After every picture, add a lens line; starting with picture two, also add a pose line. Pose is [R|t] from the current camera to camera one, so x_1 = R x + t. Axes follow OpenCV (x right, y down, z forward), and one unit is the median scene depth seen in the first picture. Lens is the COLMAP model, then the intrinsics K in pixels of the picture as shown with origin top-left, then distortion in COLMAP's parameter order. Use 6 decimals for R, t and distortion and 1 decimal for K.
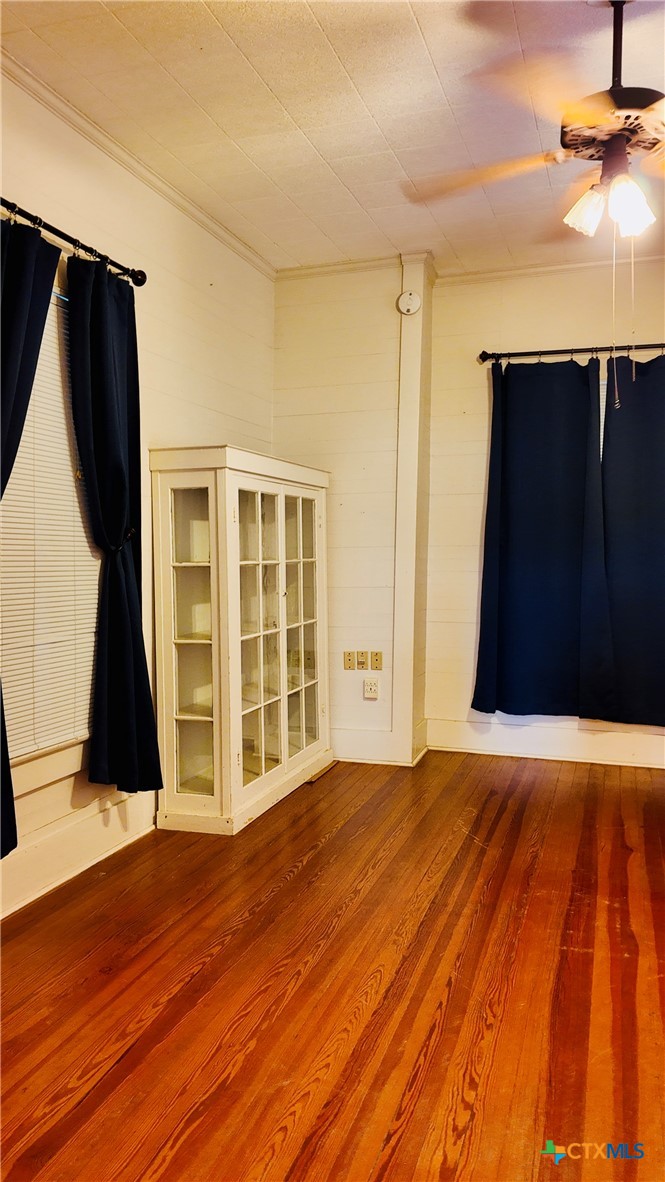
lens RADIAL K [[864.5, 0, 338.6], [0, 864.5, 601.0], [0, 0, 1]] dist [0.080807, -0.103092]
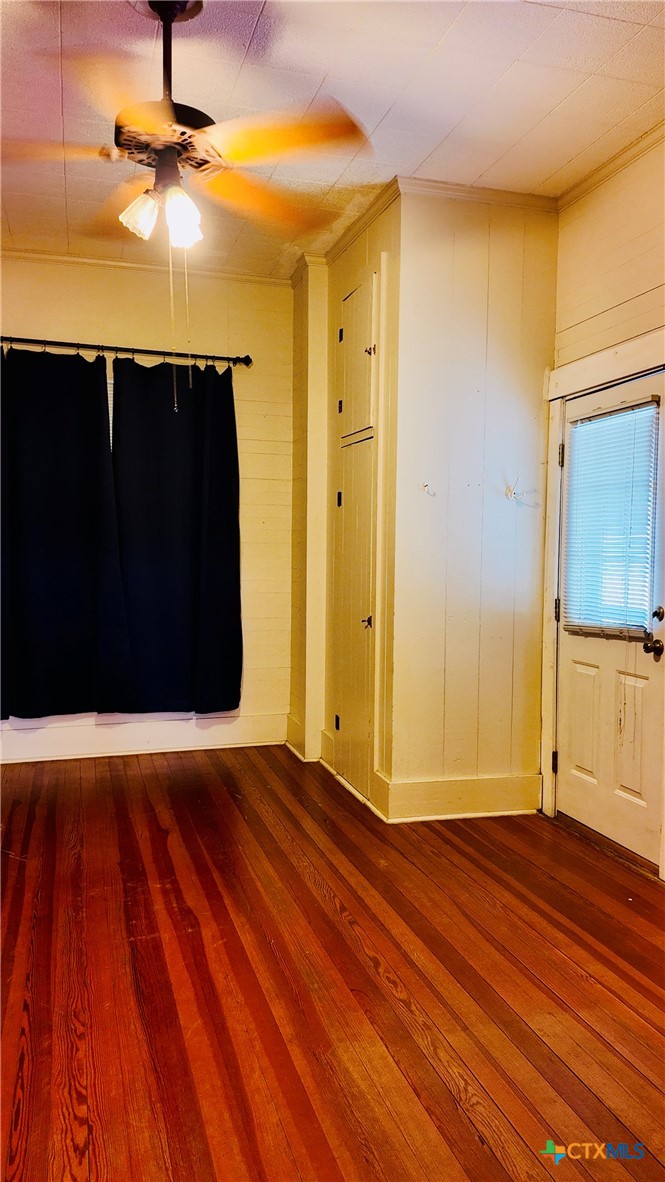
lens RADIAL K [[864.5, 0, 330.7], [0, 864.5, 599.3], [0, 0, 1]] dist [0.080807, -0.103092]
pose [[0.829938, -0.037153, 0.556617, -0.103051], [0.035721, 0.999271, 0.013439, -0.001773], [-0.556710, 0.008729, 0.830661, 0.028638]]
